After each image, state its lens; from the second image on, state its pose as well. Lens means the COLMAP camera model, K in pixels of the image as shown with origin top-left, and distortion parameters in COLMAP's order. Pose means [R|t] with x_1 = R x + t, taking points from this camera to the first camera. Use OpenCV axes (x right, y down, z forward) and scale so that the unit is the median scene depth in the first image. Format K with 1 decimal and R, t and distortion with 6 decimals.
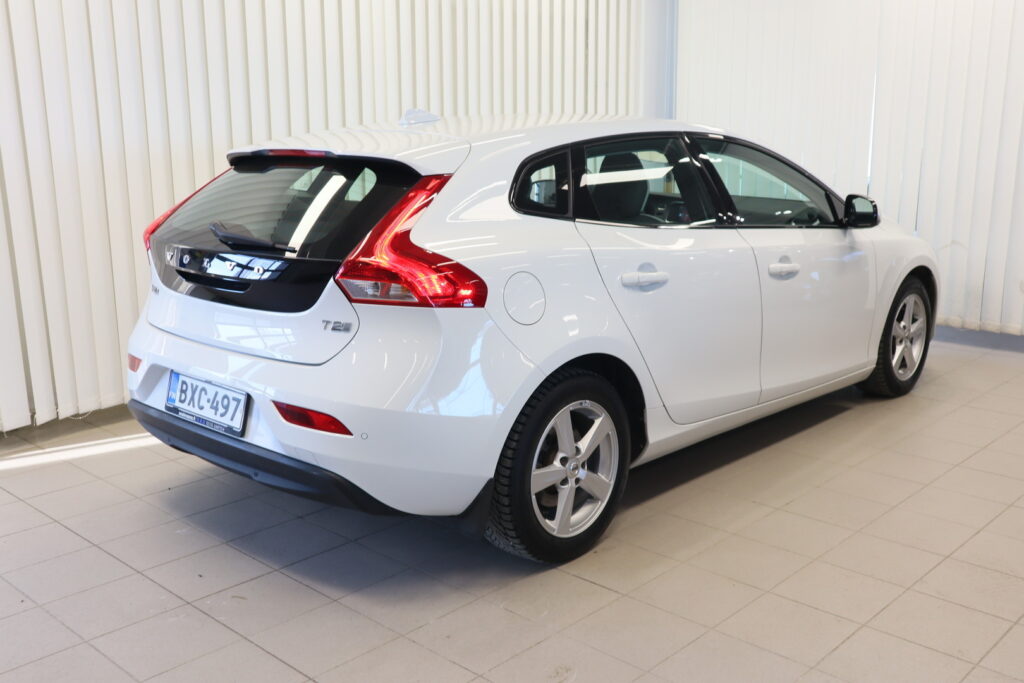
lens RADIAL K [[971.8, 0, 513.4], [0, 971.8, 339.1], [0, 0, 1]] dist [-0.015932, 0.000000]
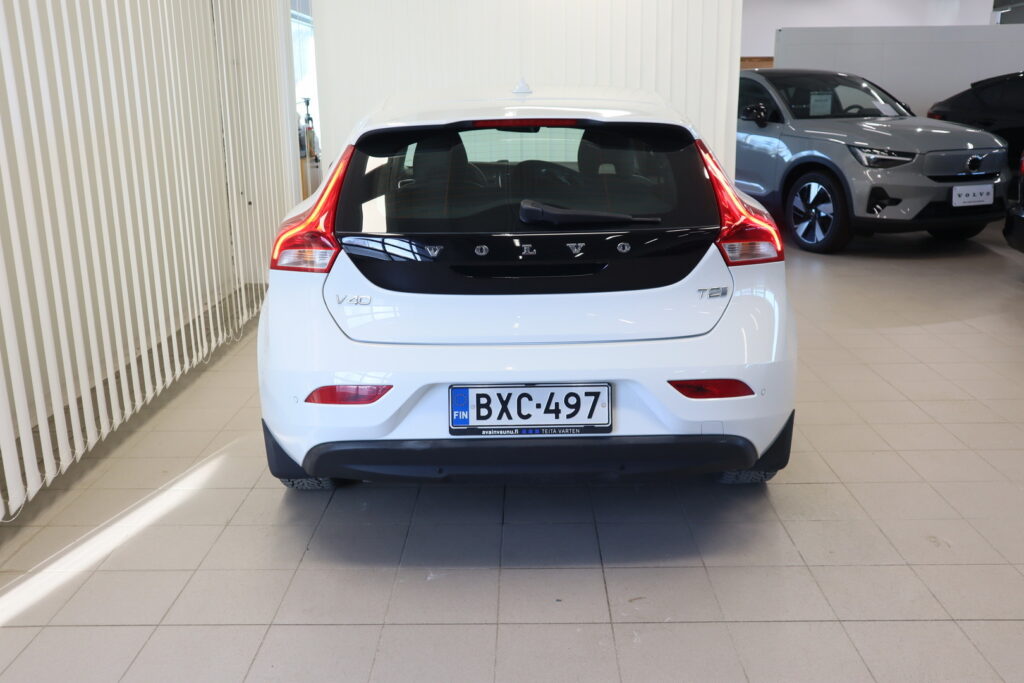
lens RADIAL K [[926.5, 0, 508.8], [0, 926.5, 345.4], [0, 0, 1]] dist [-0.009224, 0.007373]
pose [[0.740972, -0.179585, 0.647078, -0.881344], [0.154574, 0.983316, 0.095897, -0.076533], [-0.653504, 0.028964, 0.756368, 0.384994]]
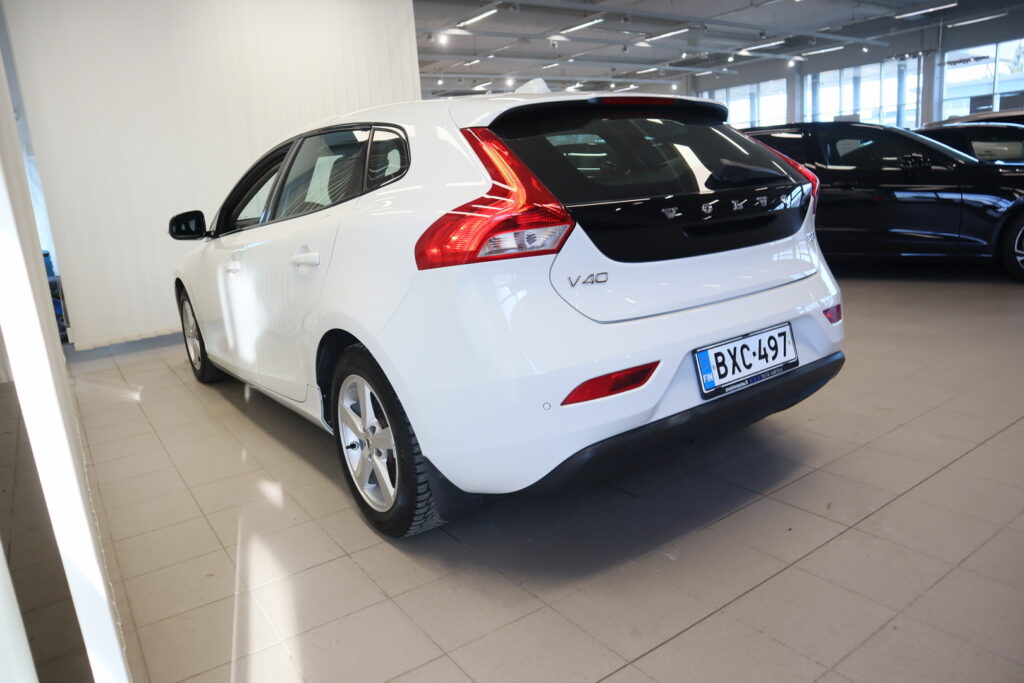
lens RADIAL K [[707.9, 0, 506.7], [0, 707.9, 348.2], [0, 0, 1]] dist [-0.101173, 0.066376]
pose [[0.213839, -0.240446, 0.946815, -1.007816], [0.279730, 0.943719, 0.176483, -0.126948], [-0.935962, 0.227114, 0.269064, 1.055102]]
